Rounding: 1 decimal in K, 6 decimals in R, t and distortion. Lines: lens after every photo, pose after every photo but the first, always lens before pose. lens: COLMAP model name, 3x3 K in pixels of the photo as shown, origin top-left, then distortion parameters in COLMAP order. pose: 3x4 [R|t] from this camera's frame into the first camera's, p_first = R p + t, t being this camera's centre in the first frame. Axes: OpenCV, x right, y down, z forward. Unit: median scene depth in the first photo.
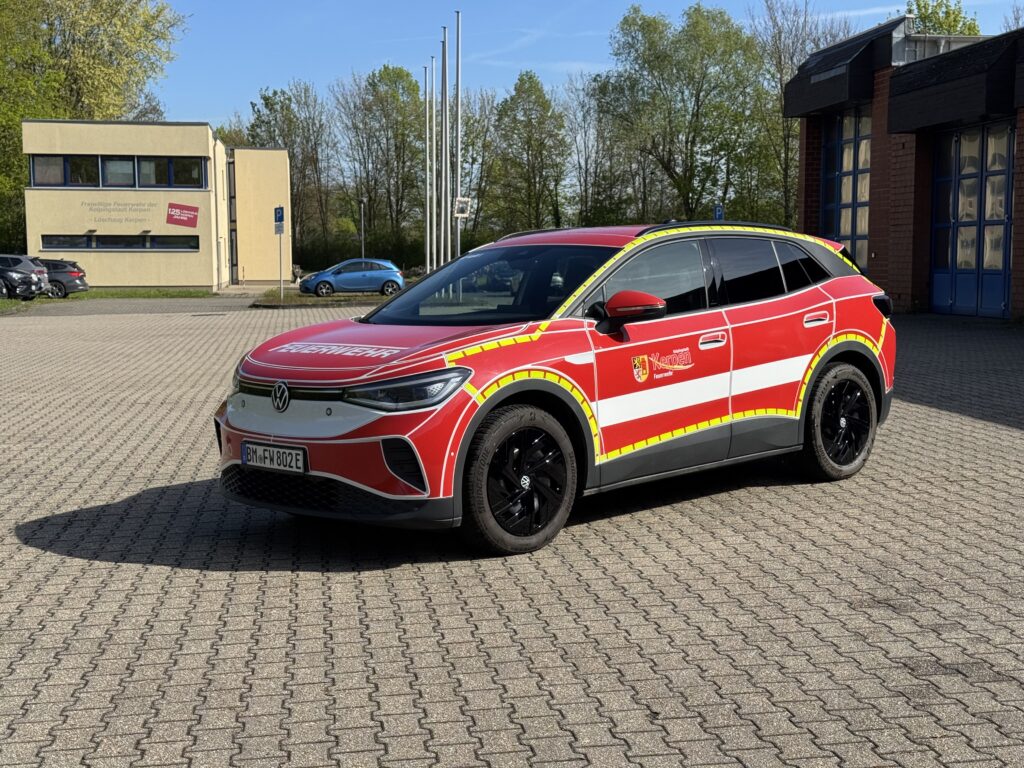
lens RADIAL K [[1415.7, 0, 504.2], [0, 1415.7, 379.5], [0, 0, 1]] dist [0.121578, 0.000000]
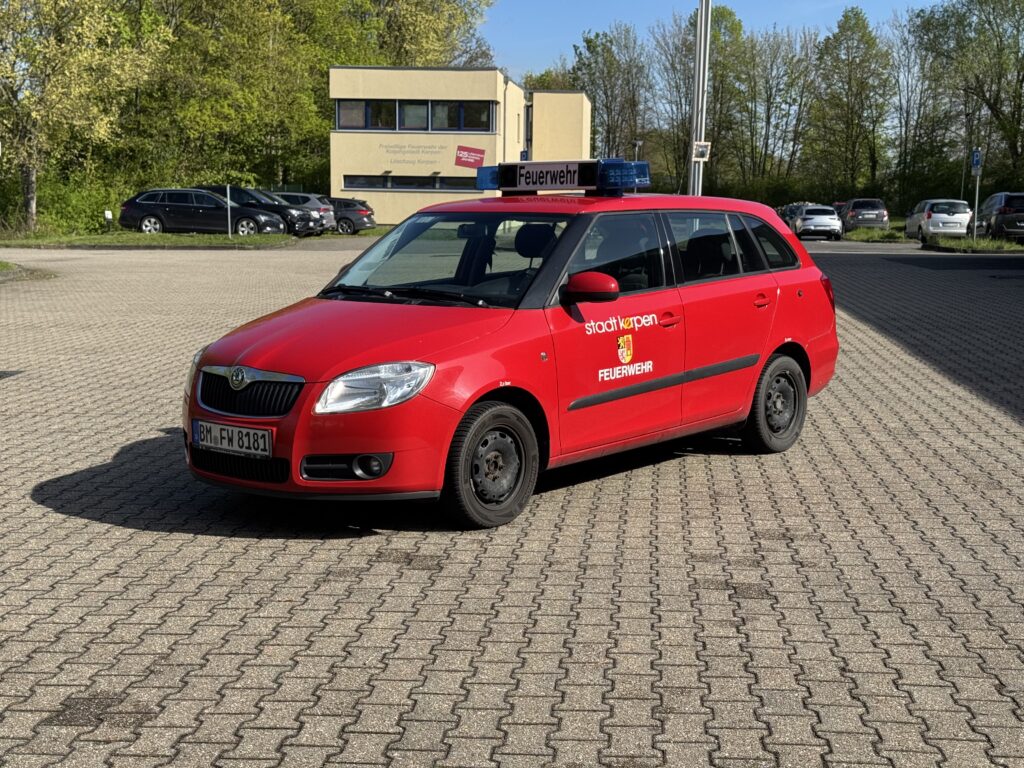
lens RADIAL K [[1415.7, 0, 514.1], [0, 1415.7, 384.3], [0, 0, 1]] dist [0.121578, 0.000000]
pose [[0.971857, 0.047840, -0.230665, 0.037361], [-0.037886, 0.998158, 0.047395, 0.000009], [0.232507, -0.037322, 0.971878, -0.005889]]
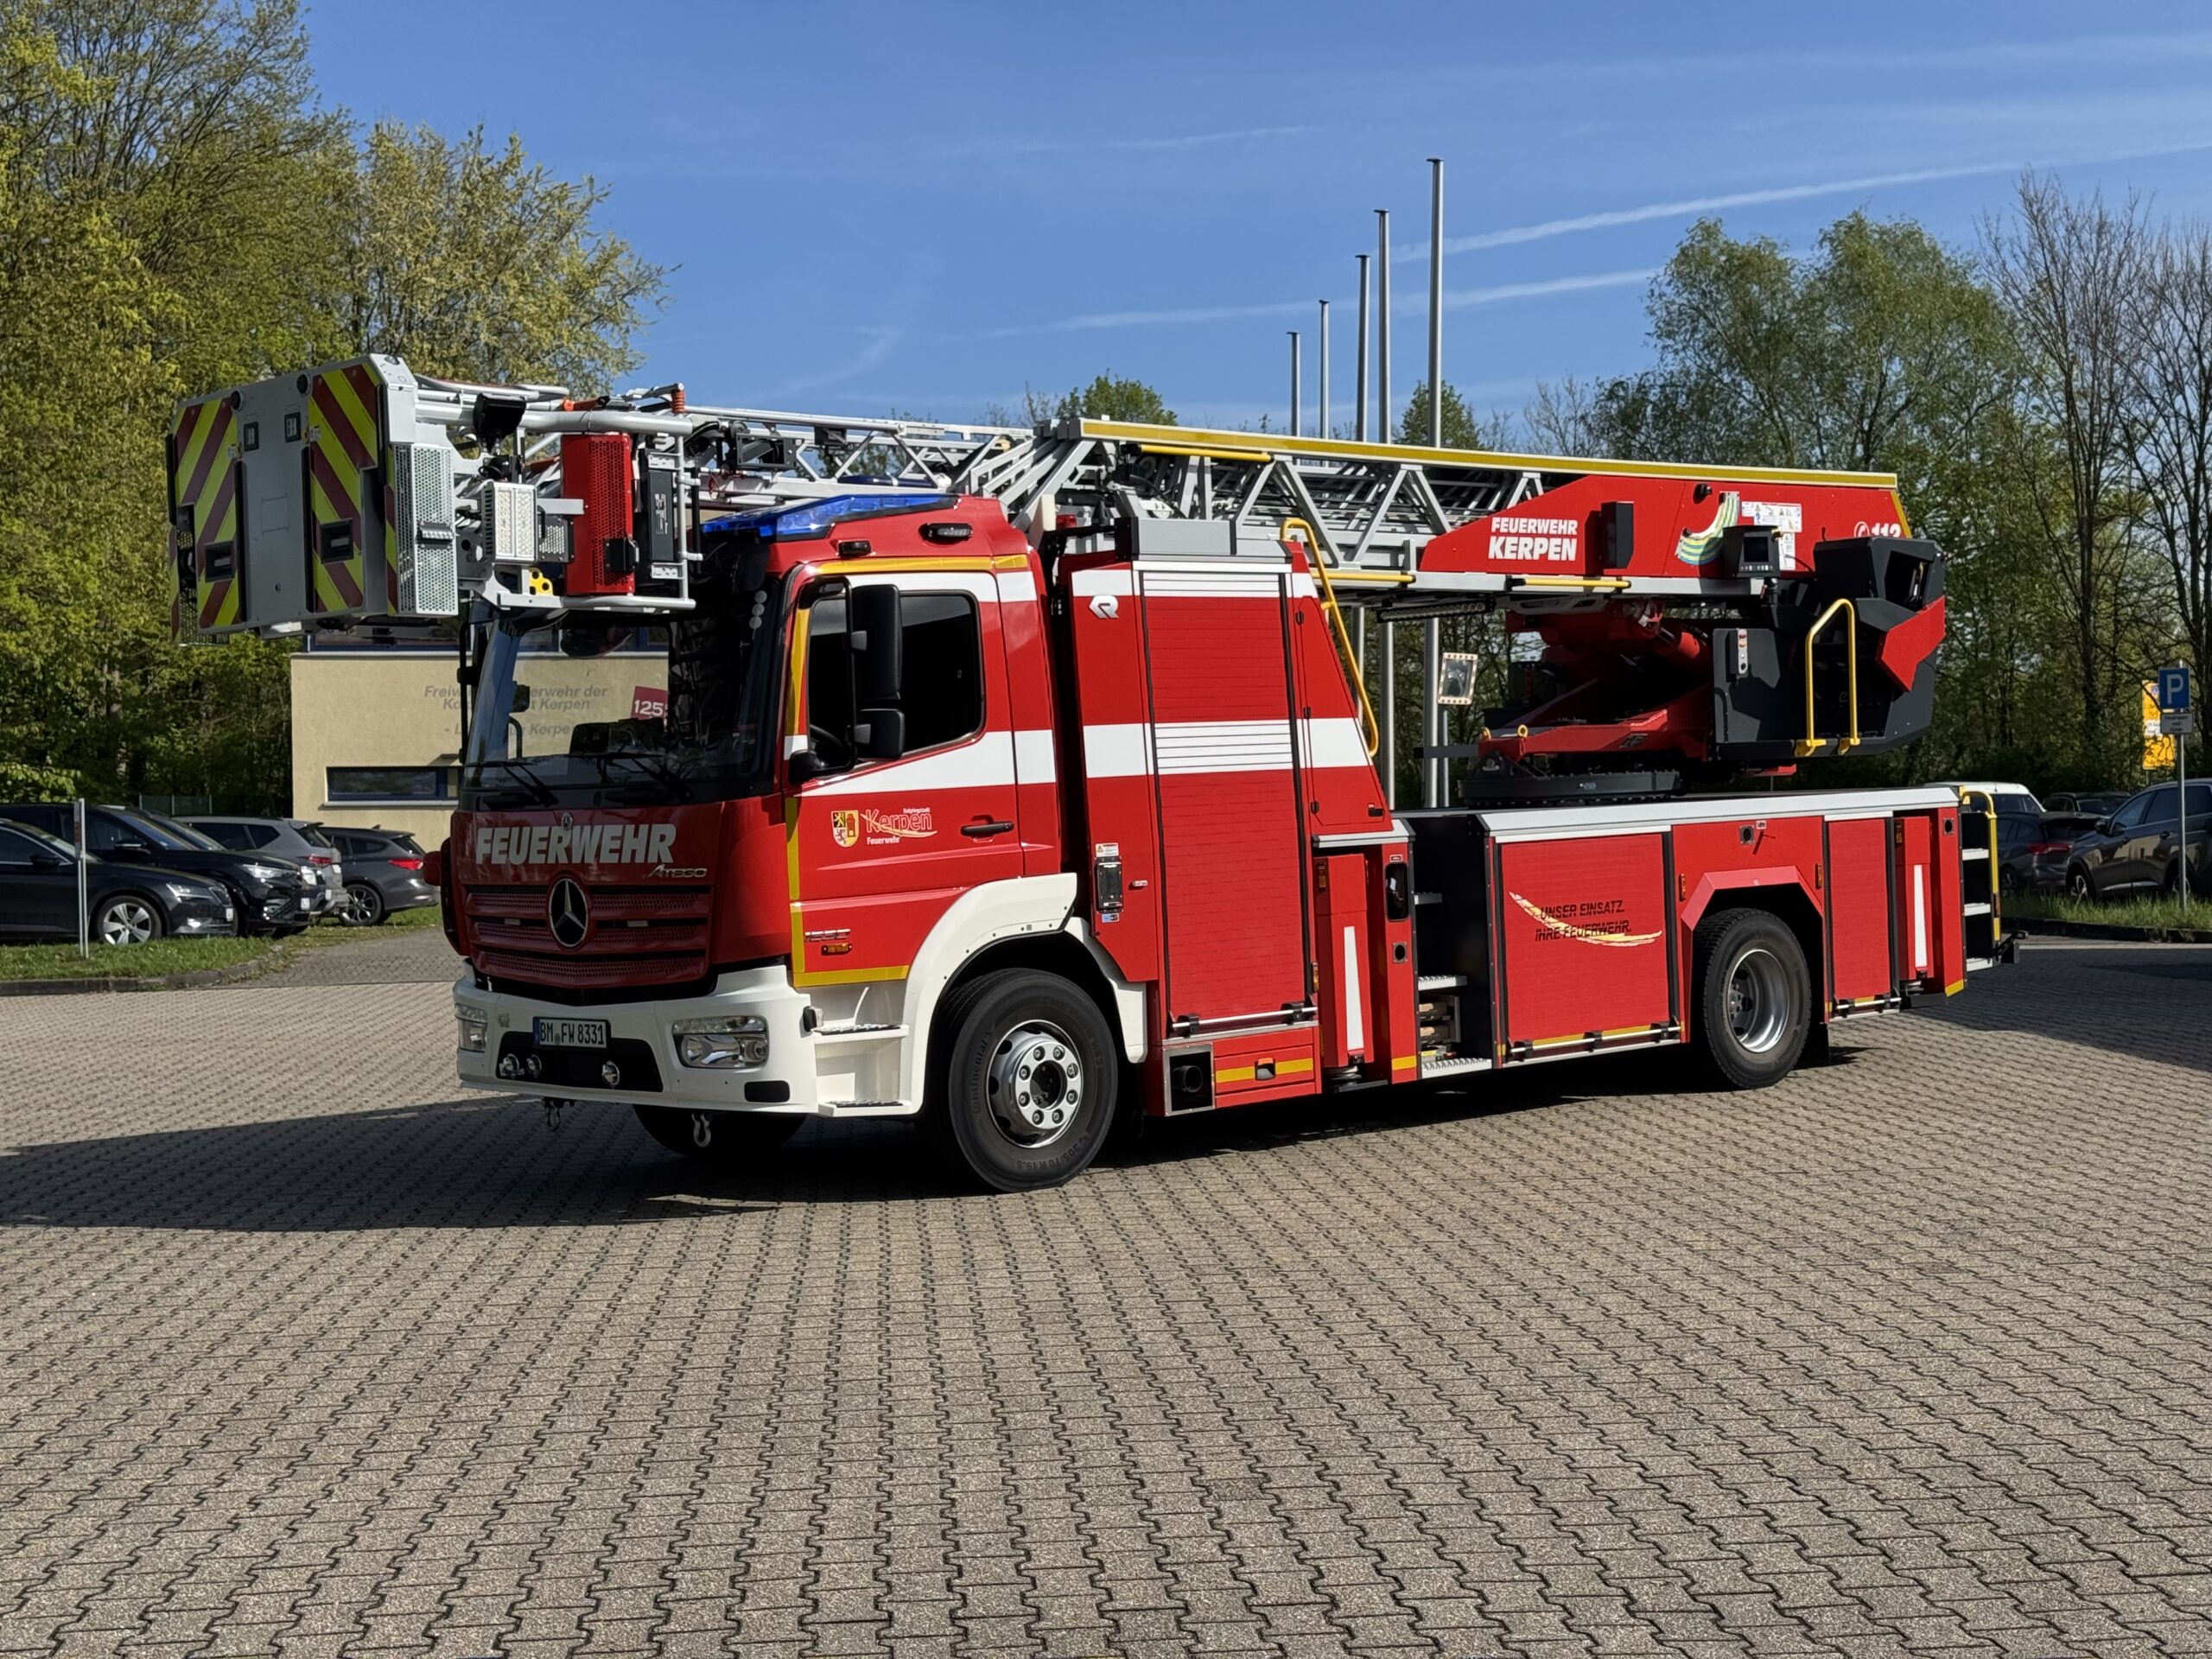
lens RADIAL K [[3058.2, 0, 1106.6], [0, 3058.2, 820.4], [0, 0, 1]] dist [0.121578, 0.000000]
pose [[0.998078, -0.005189, -0.061752, -0.032510], [0.000049, 0.996555, -0.082939, -0.009089], [0.061970, 0.082776, 0.994640, 0.098479]]
